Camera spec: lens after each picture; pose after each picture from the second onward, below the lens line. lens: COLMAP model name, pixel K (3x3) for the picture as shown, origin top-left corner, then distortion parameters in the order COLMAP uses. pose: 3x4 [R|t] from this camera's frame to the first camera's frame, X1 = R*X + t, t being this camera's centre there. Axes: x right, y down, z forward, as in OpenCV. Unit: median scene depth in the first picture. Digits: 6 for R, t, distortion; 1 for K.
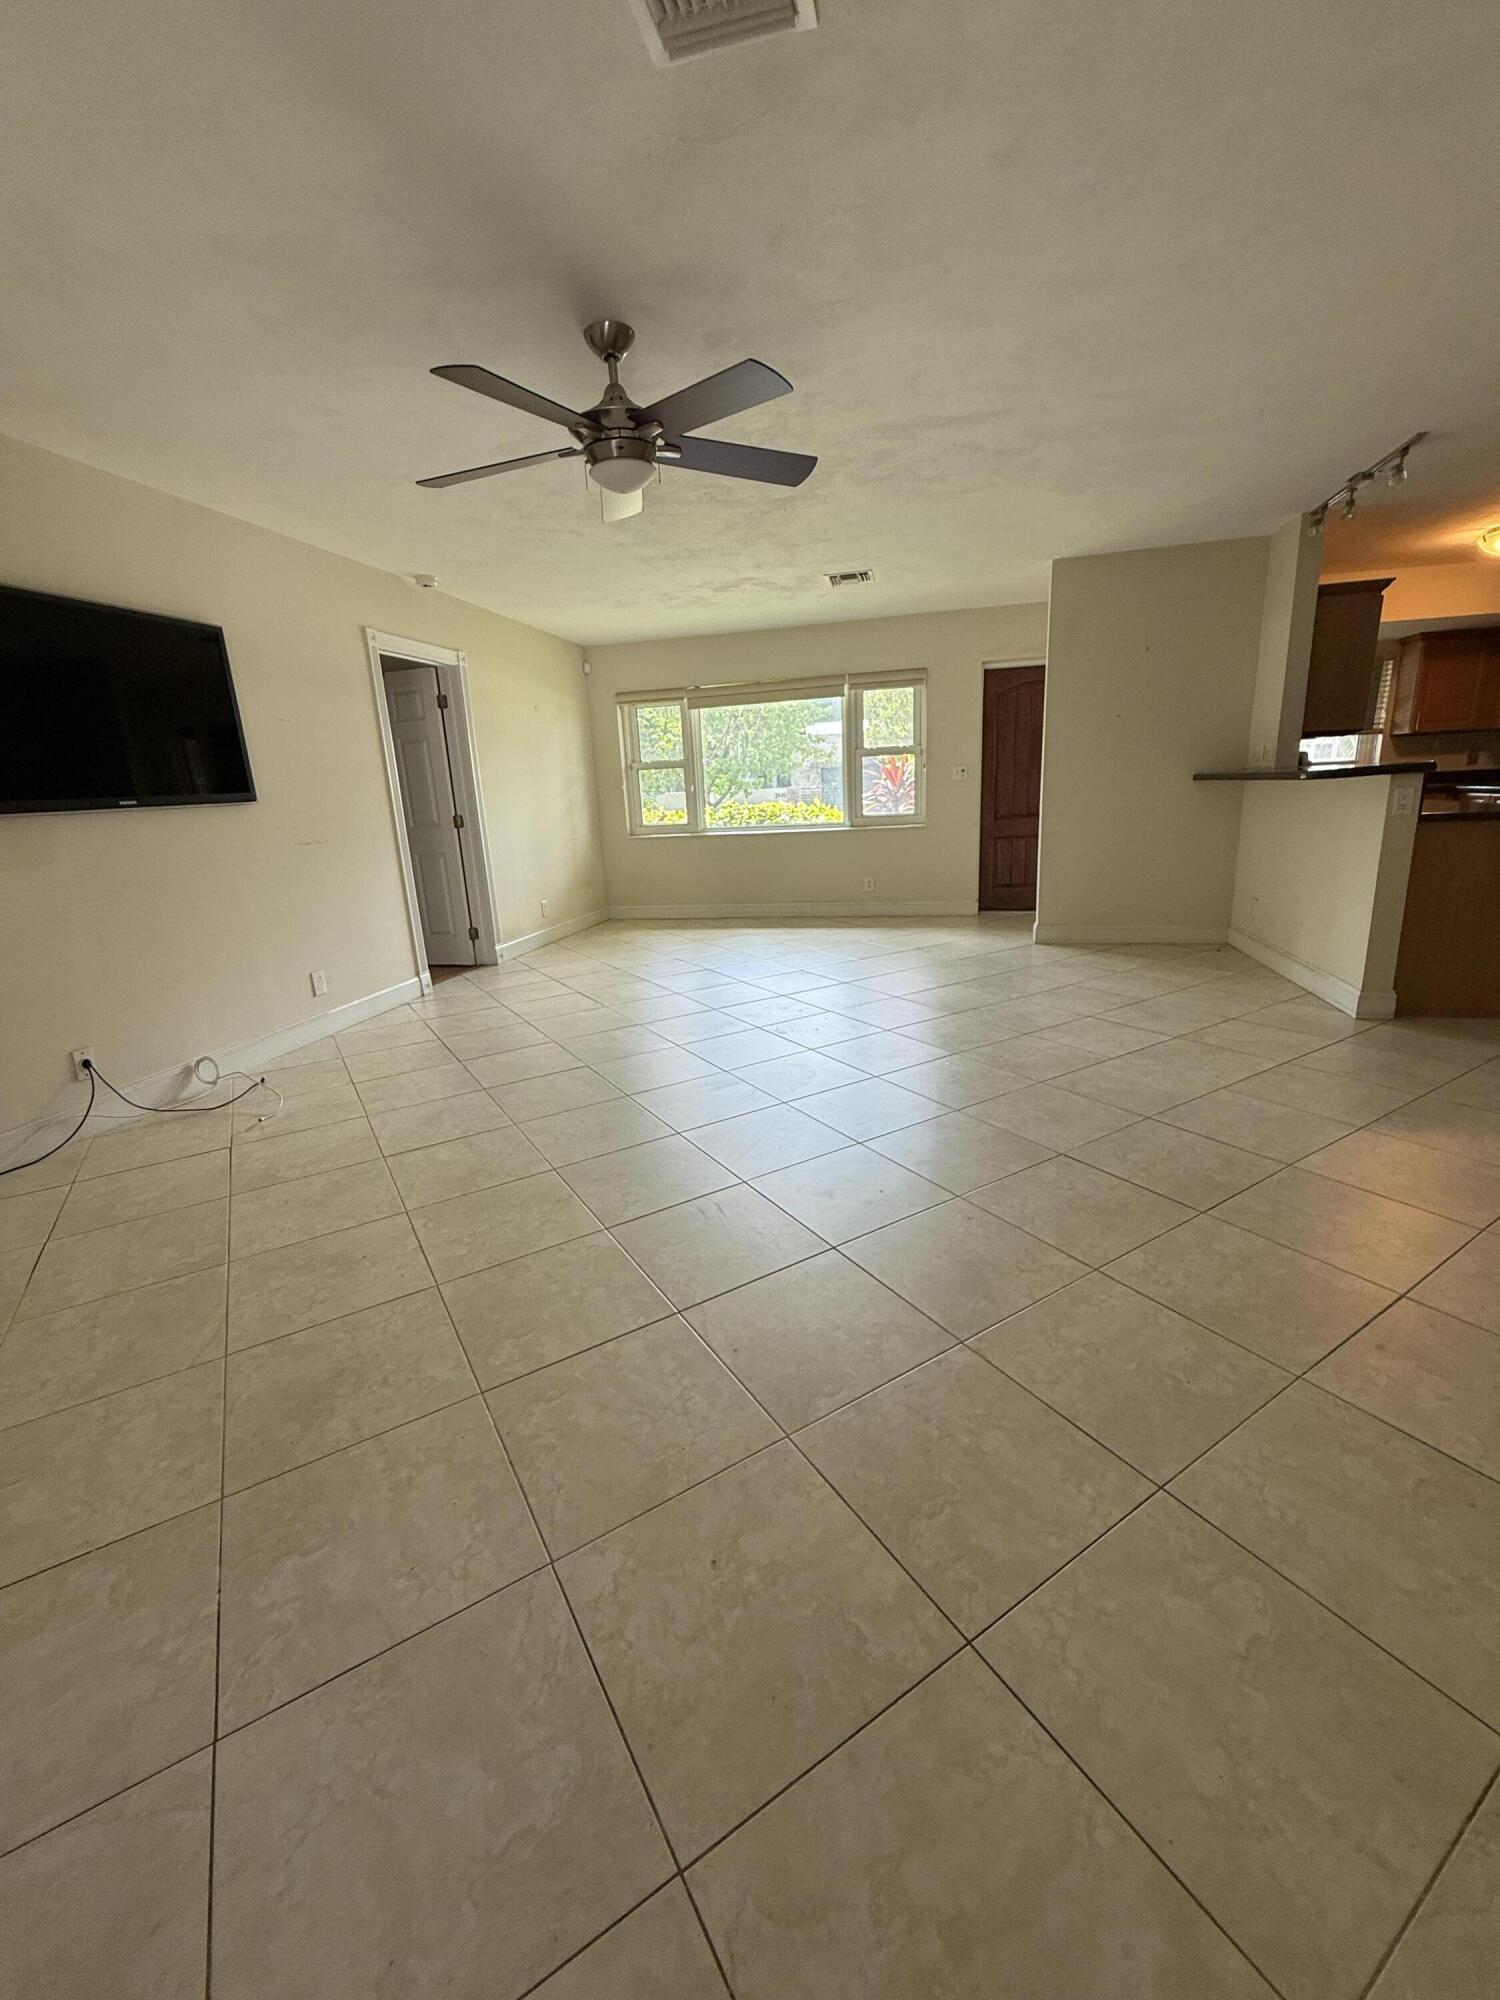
lens RADIAL K [[805.9, 0, 752.8], [0, 805.9, 1002.5], [0, 0, 1]] dist [-0.001469, -0.000646]
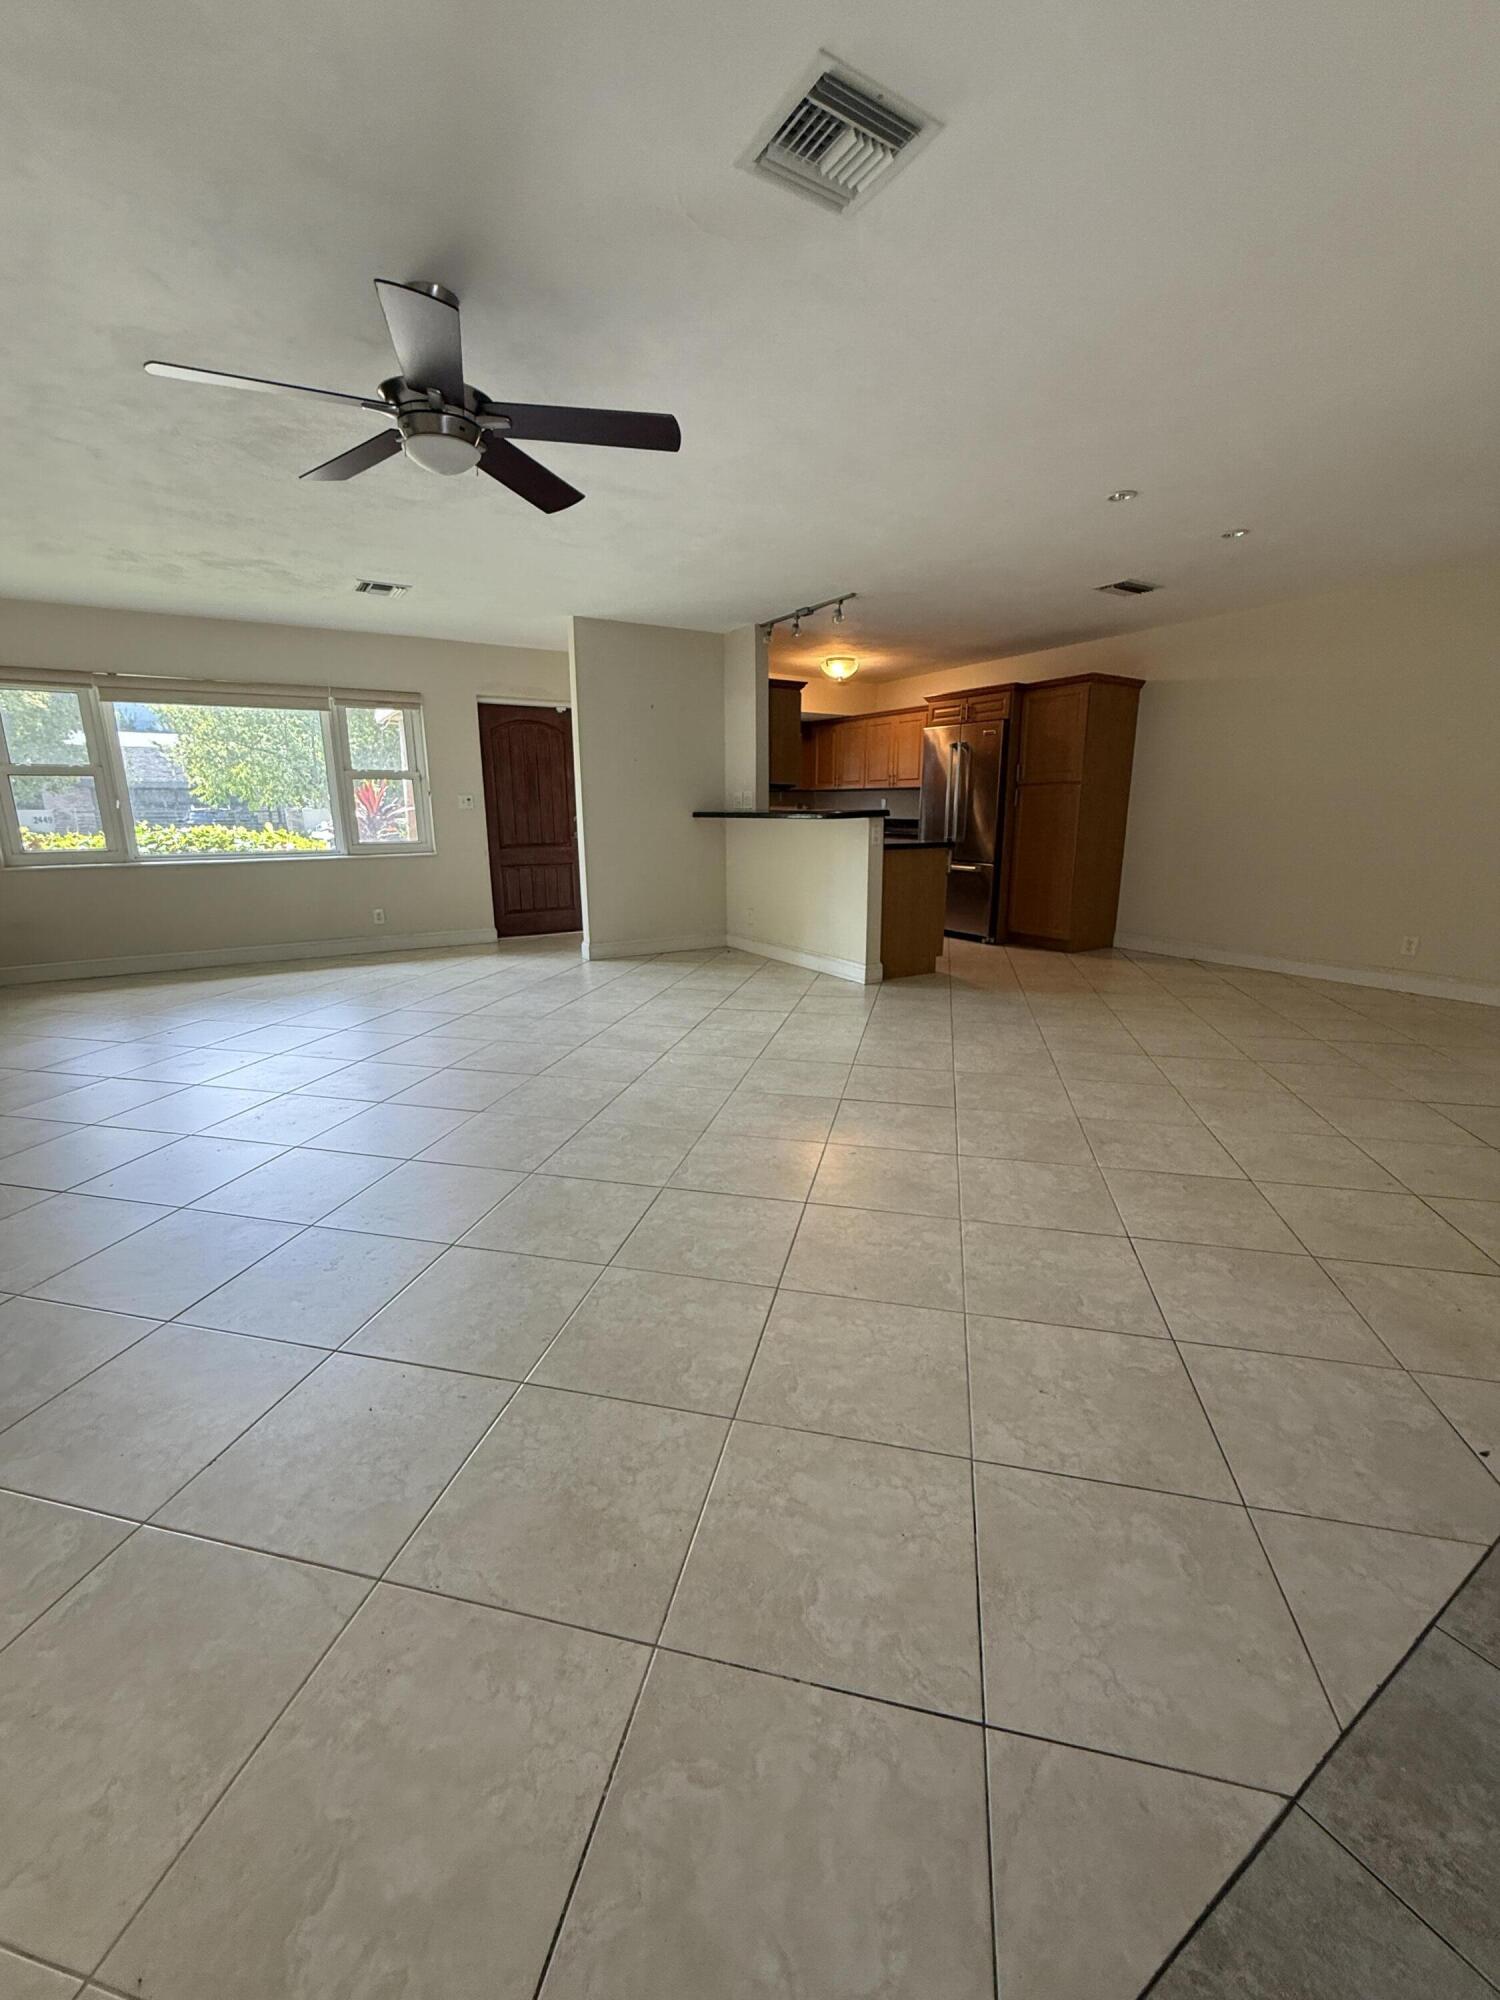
lens RADIAL K [[805.9, 0, 748.9], [0, 805.9, 1002.6], [0, 0, 1]] dist [-0.001469, -0.000646]
pose [[0.704777, -0.122906, 0.698702, -0.288615], [0.152215, 0.988139, 0.020281, -0.006279], [-0.692907, 0.092059, 0.715126, 0.079793]]
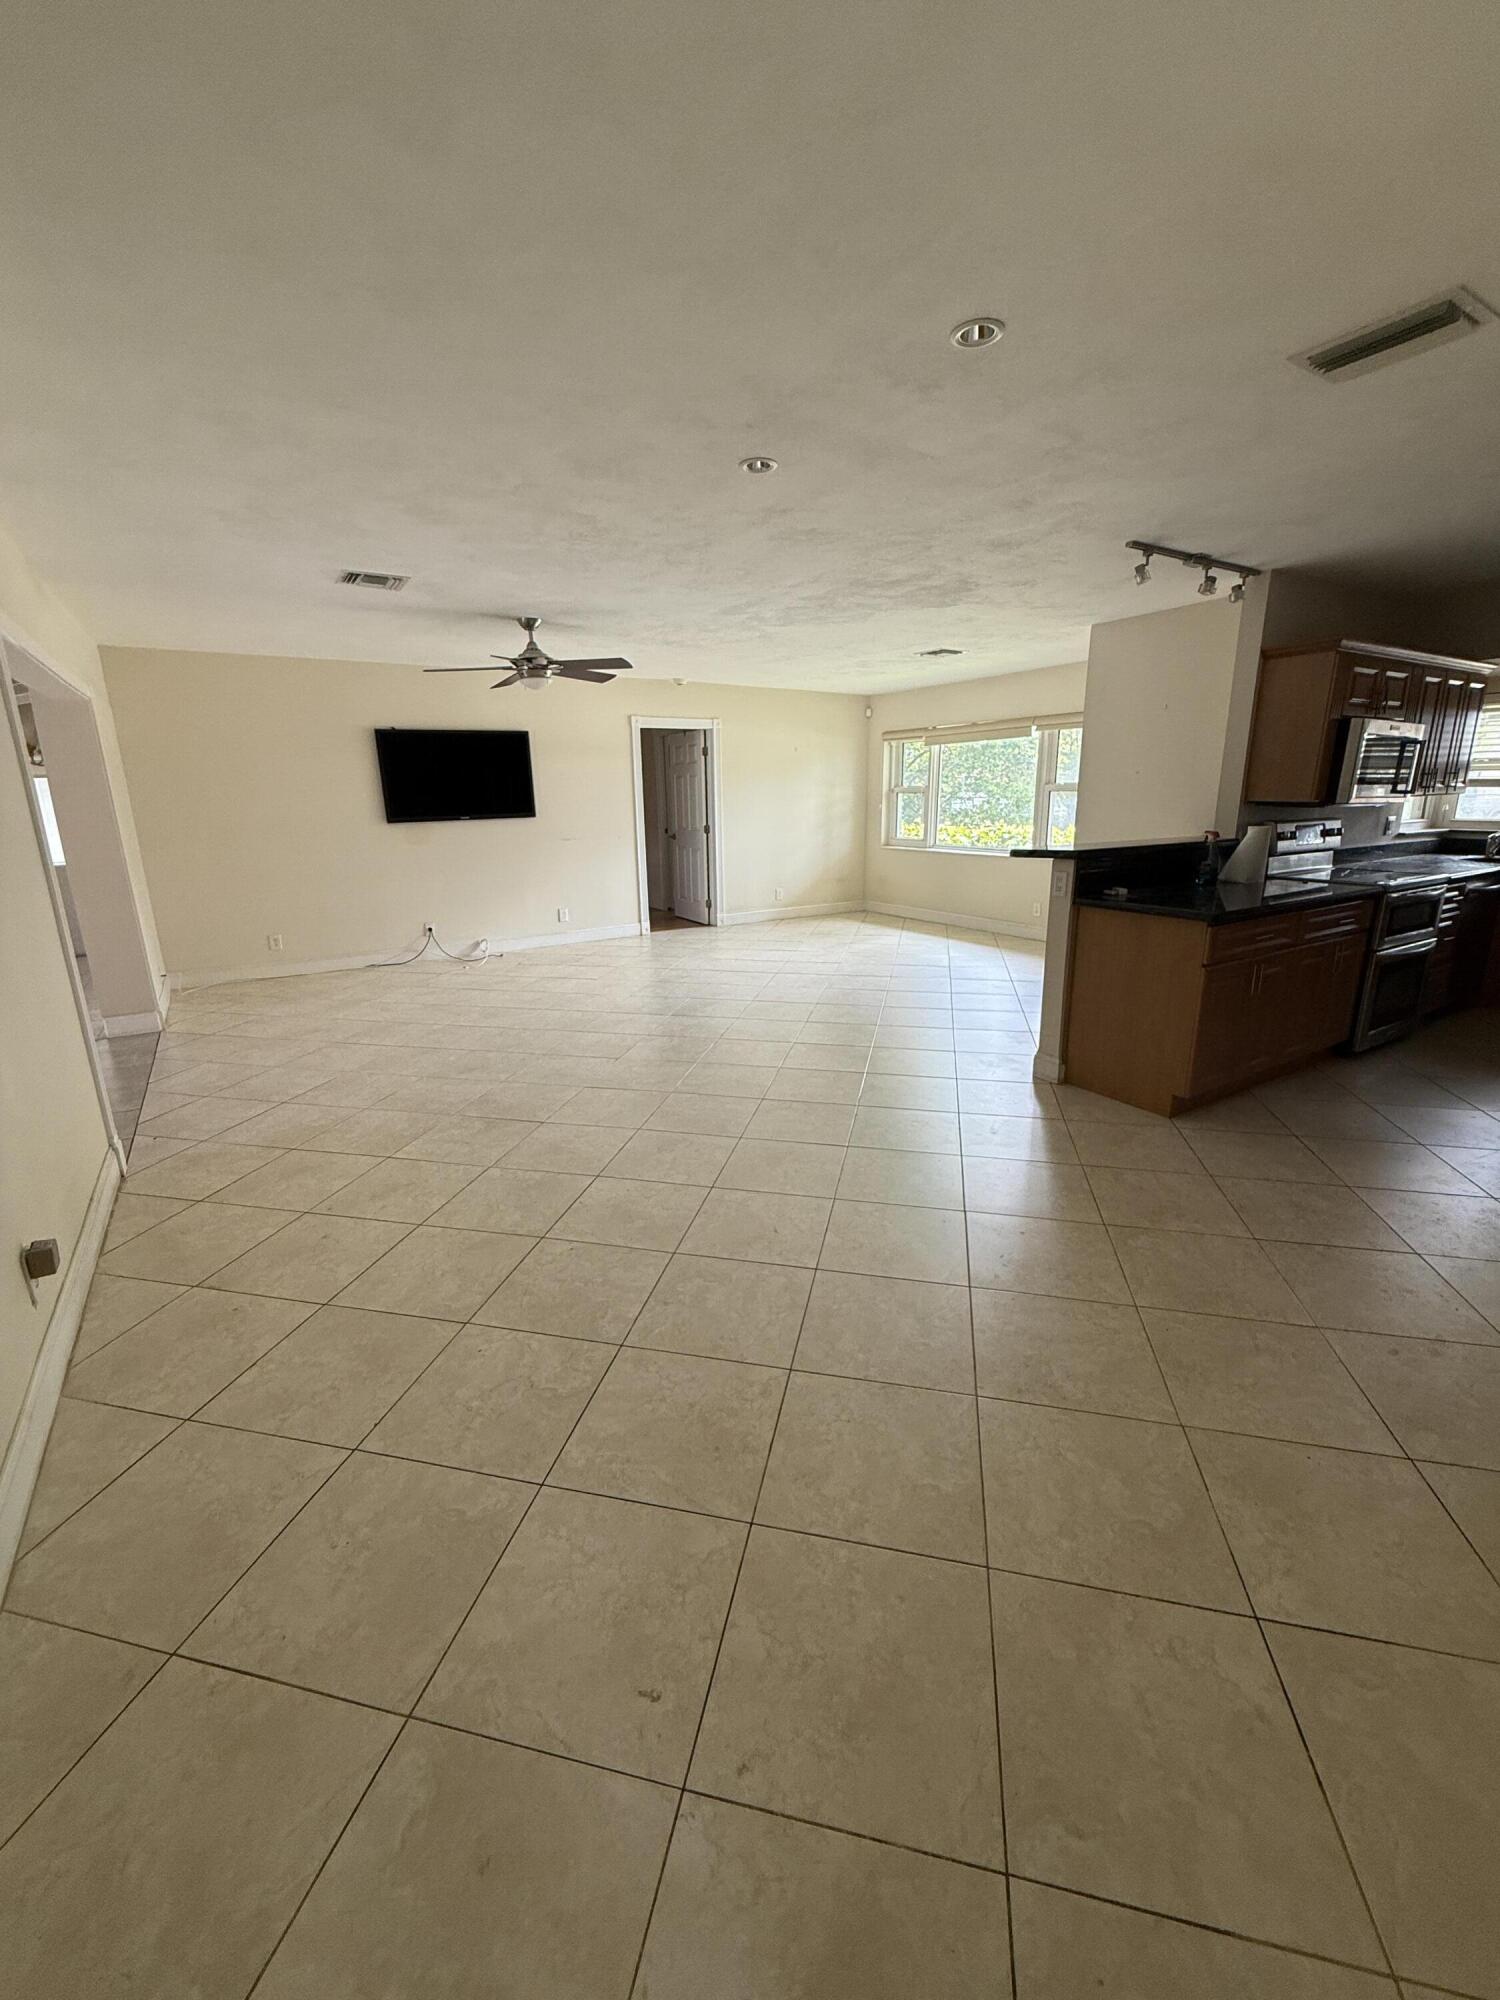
lens RADIAL K [[805.9, 0, 754.8], [0, 805.9, 1003.7], [0, 0, 1]] dist [-0.001469, -0.000646]
pose [[0.717081, 0.212944, -0.663664, 0.828881], [-0.198791, 0.975121, 0.098088, -0.075427], [0.668040, 0.061593, 0.741572, -0.049699]]
